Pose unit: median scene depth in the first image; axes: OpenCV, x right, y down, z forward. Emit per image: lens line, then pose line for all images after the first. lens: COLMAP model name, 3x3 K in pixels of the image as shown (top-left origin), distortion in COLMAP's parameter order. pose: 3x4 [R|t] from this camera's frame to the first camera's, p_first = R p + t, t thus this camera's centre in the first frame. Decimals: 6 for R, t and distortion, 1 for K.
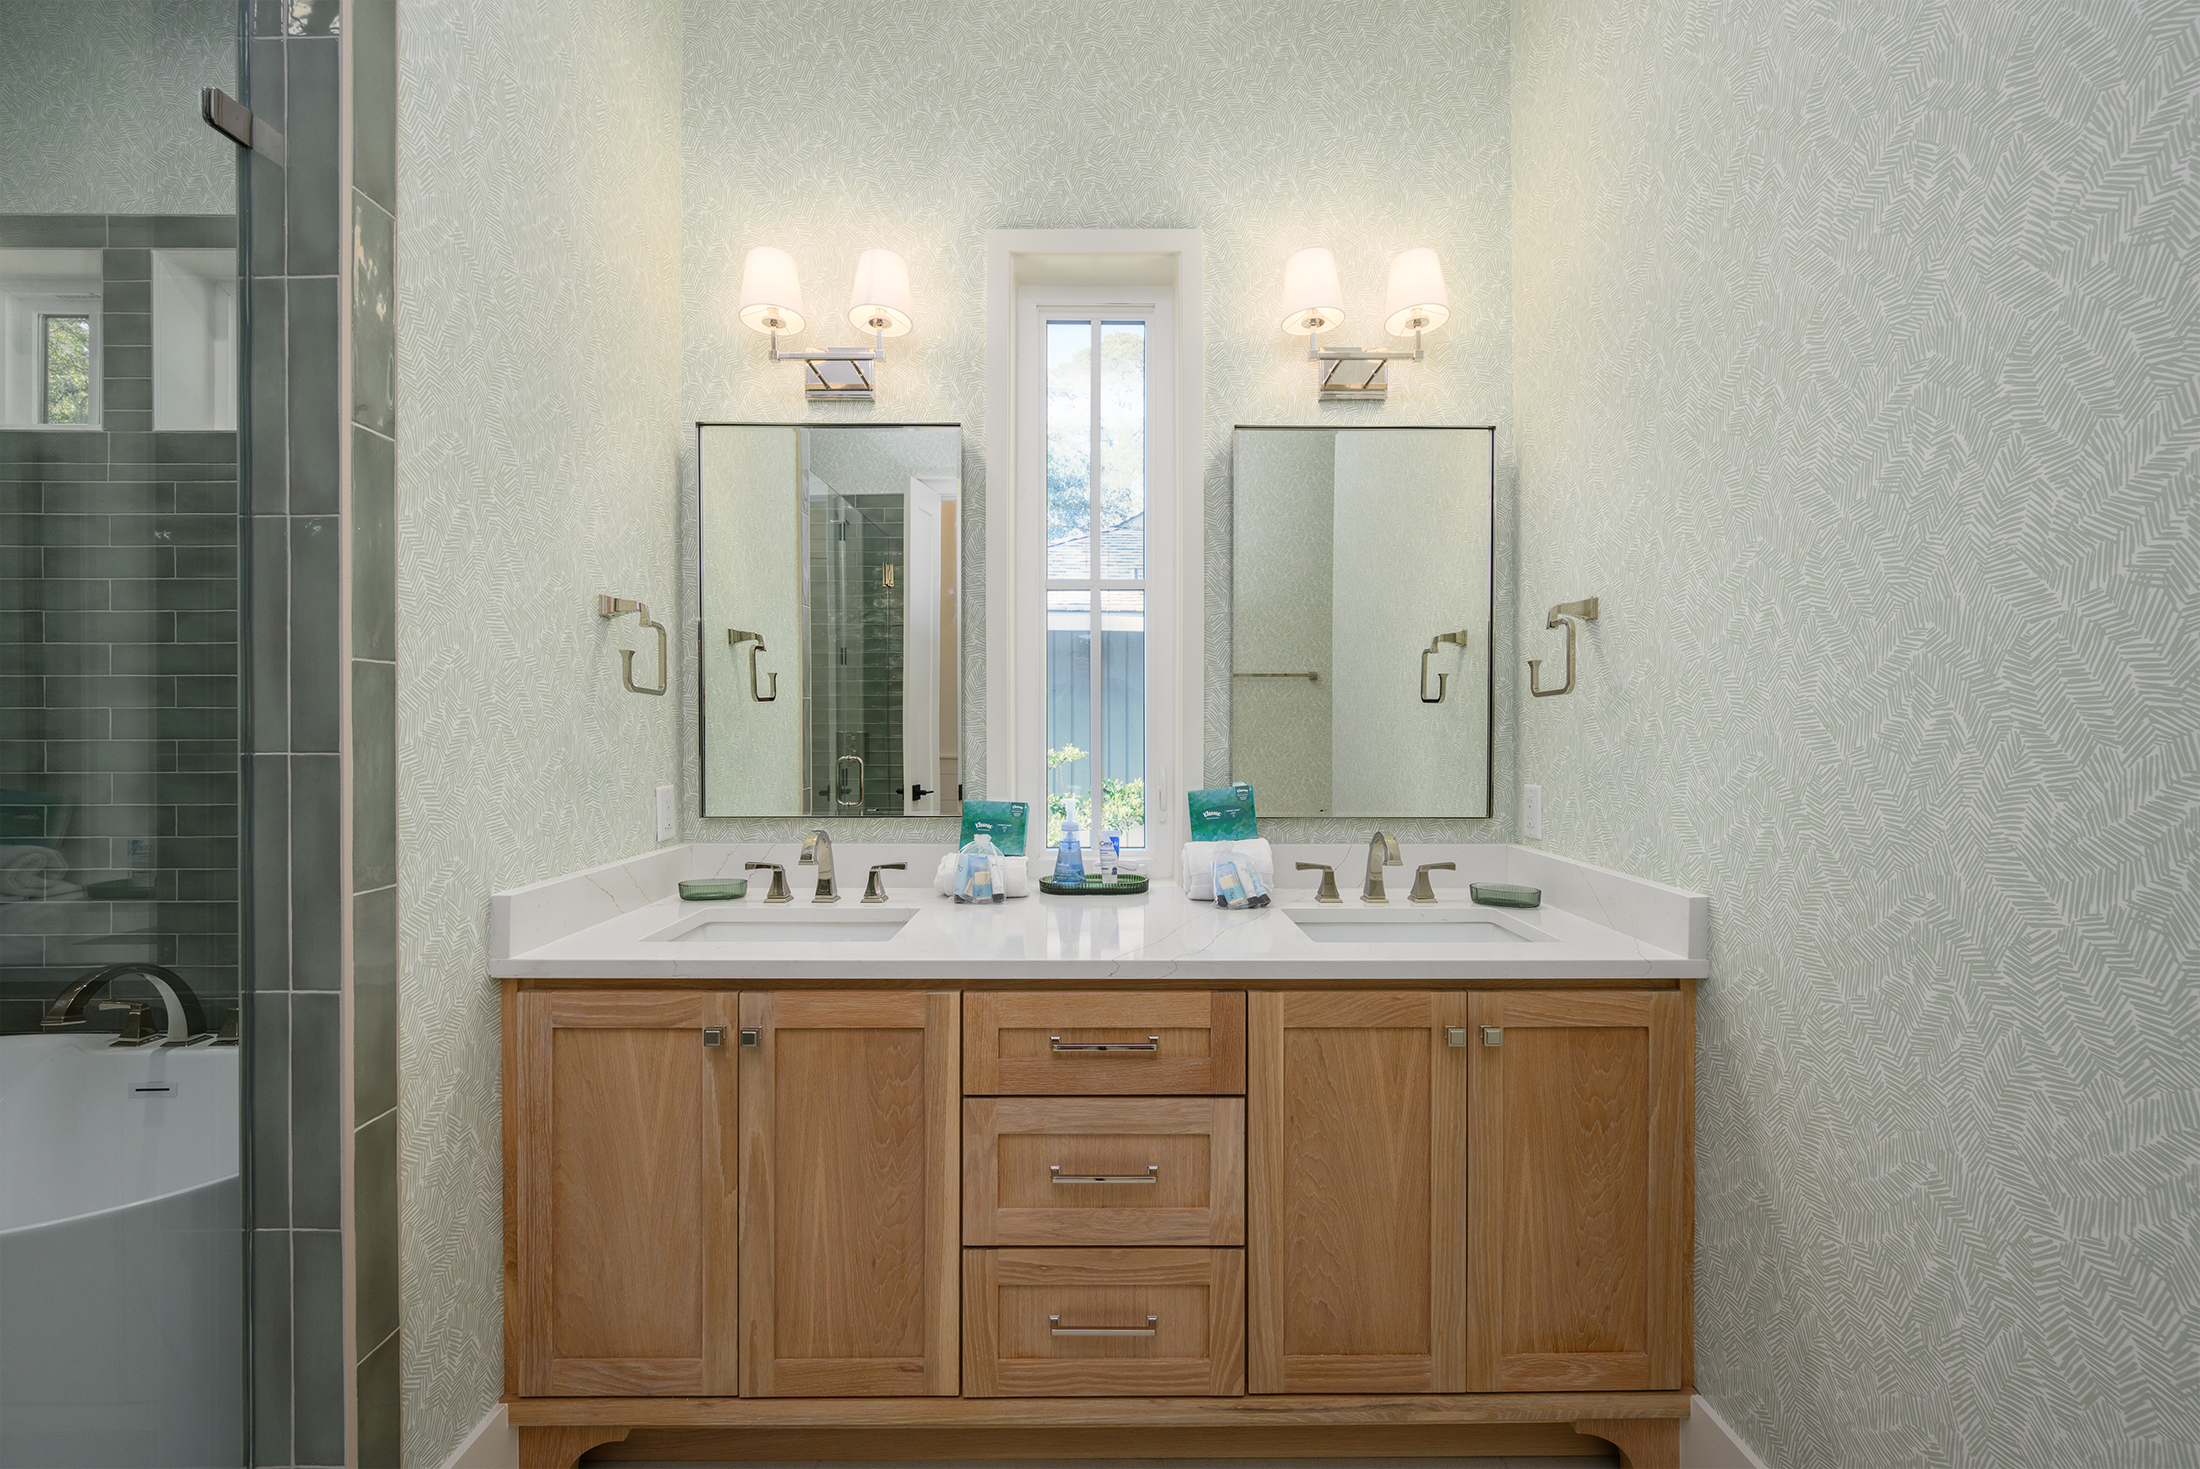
lens RADIAL K [[934.2, 0, 1103.1], [0, 934.2, 729.0], [0, 0, 1]] dist [-0.004785, 0.001705]
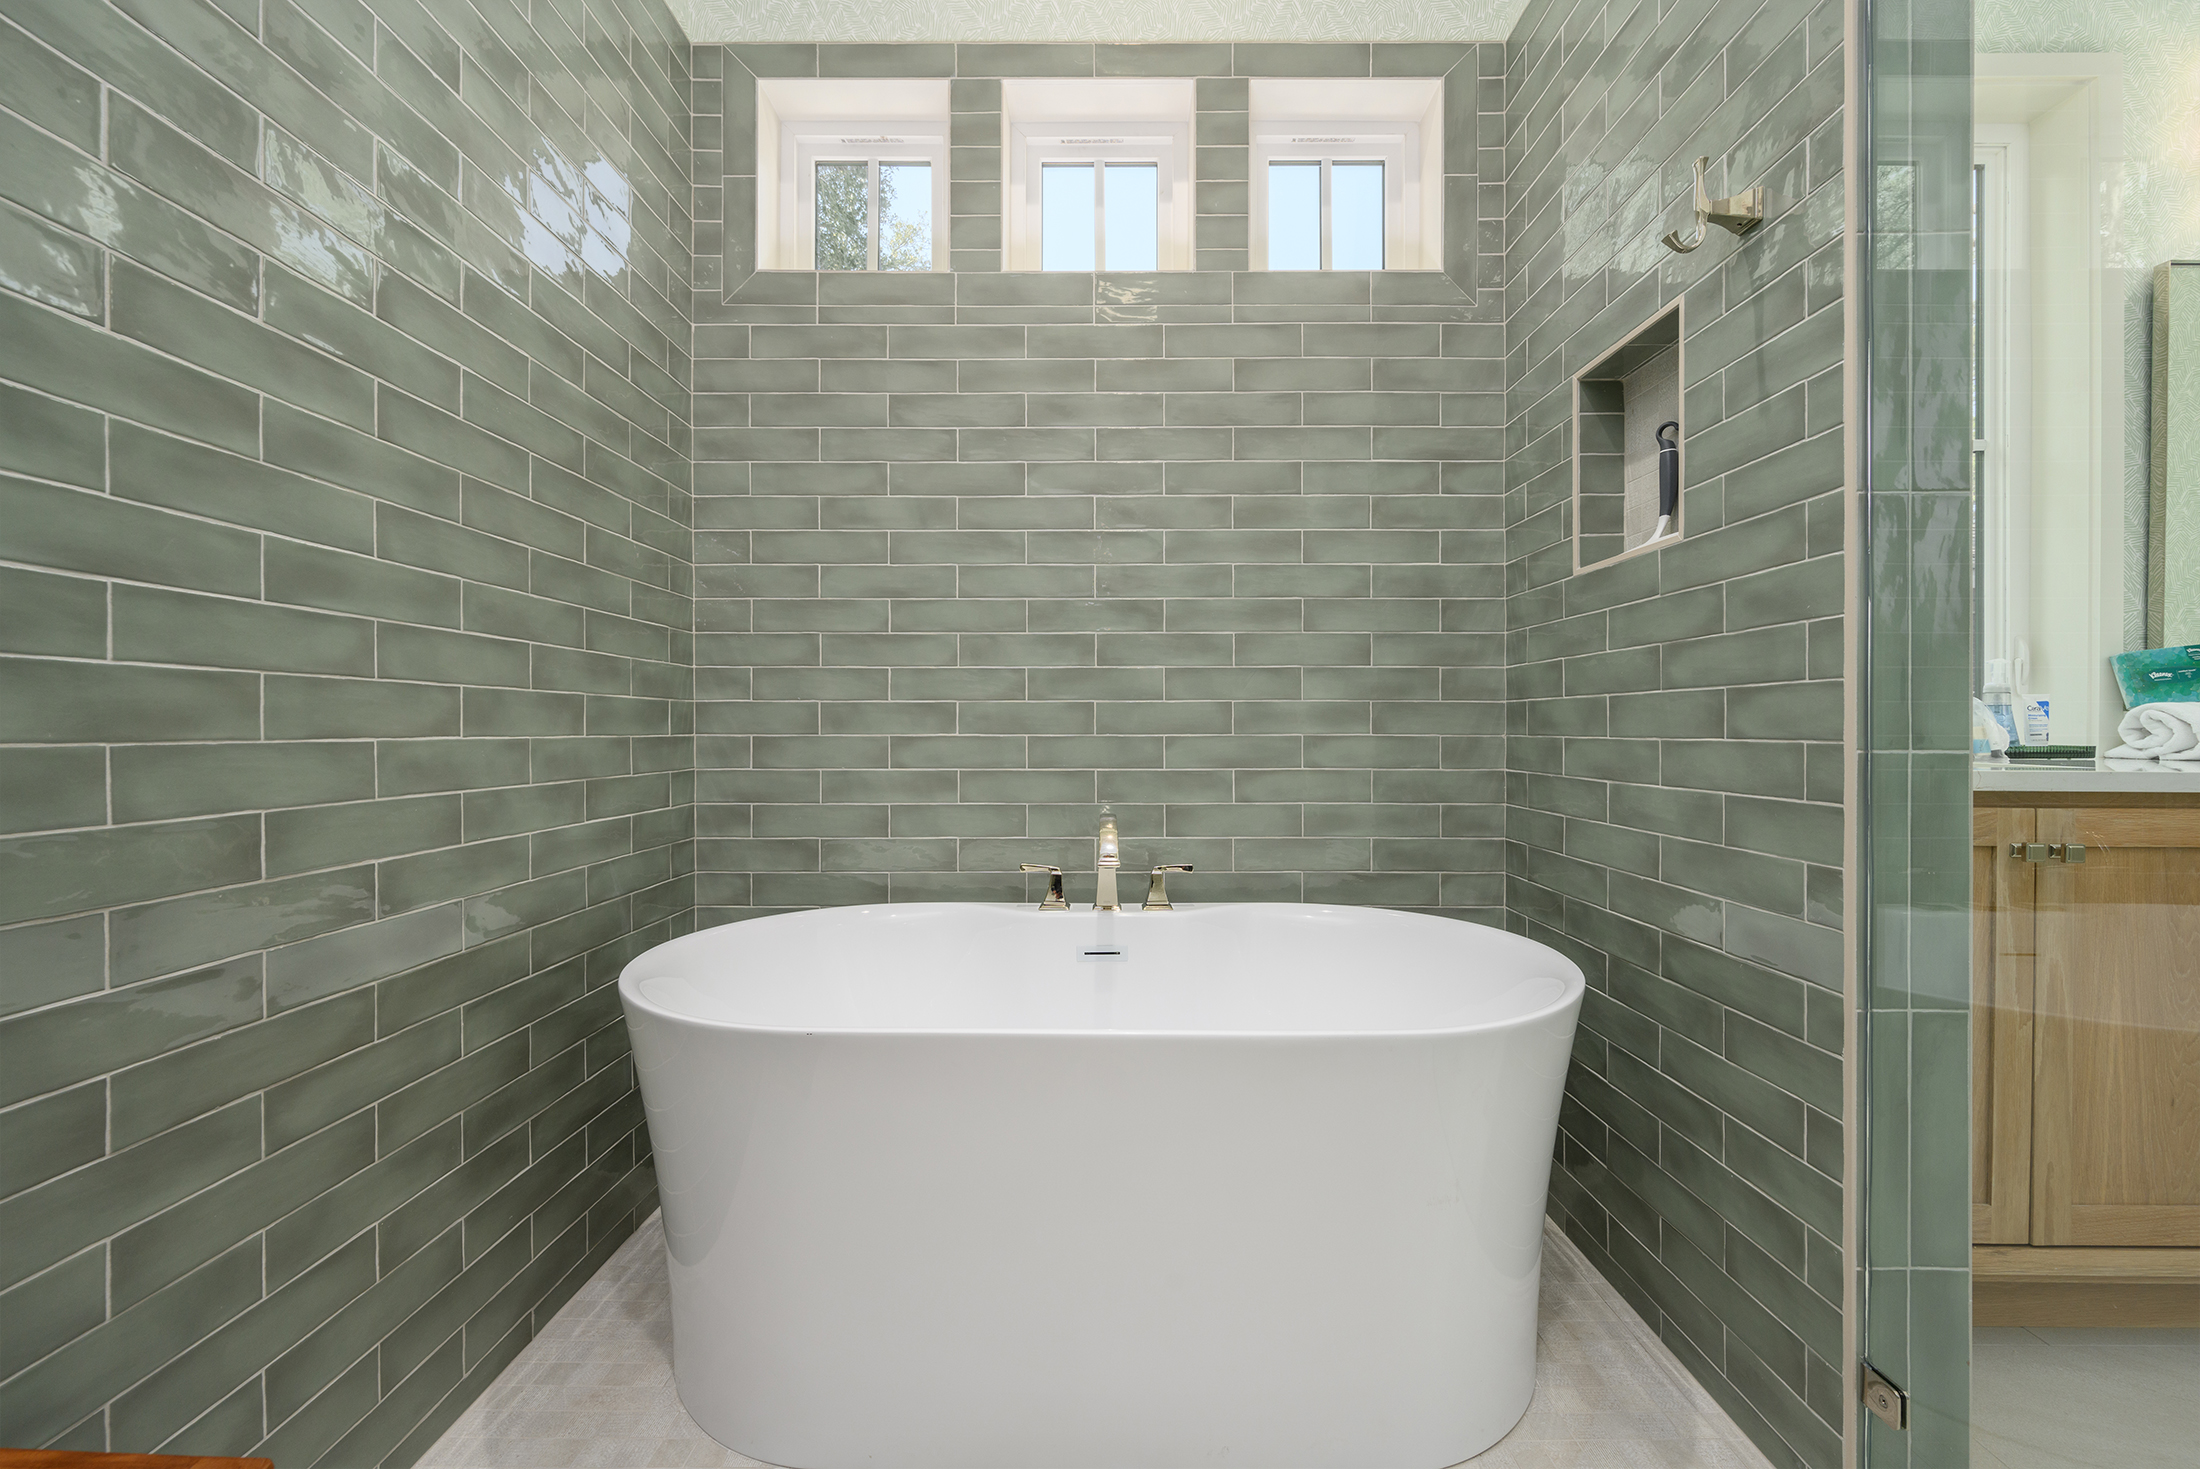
lens RADIAL K [[934.2, 0, 1098.6], [0, 934.2, 739.3], [0, 0, 1]] dist [-0.004785, 0.001705]
pose [[0.999884, 0.003754, -0.014754, -1.287657], [-0.003593, 0.999934, 0.010958, 0.205588], [0.014795, -0.010904, 0.999831, 0.067332]]
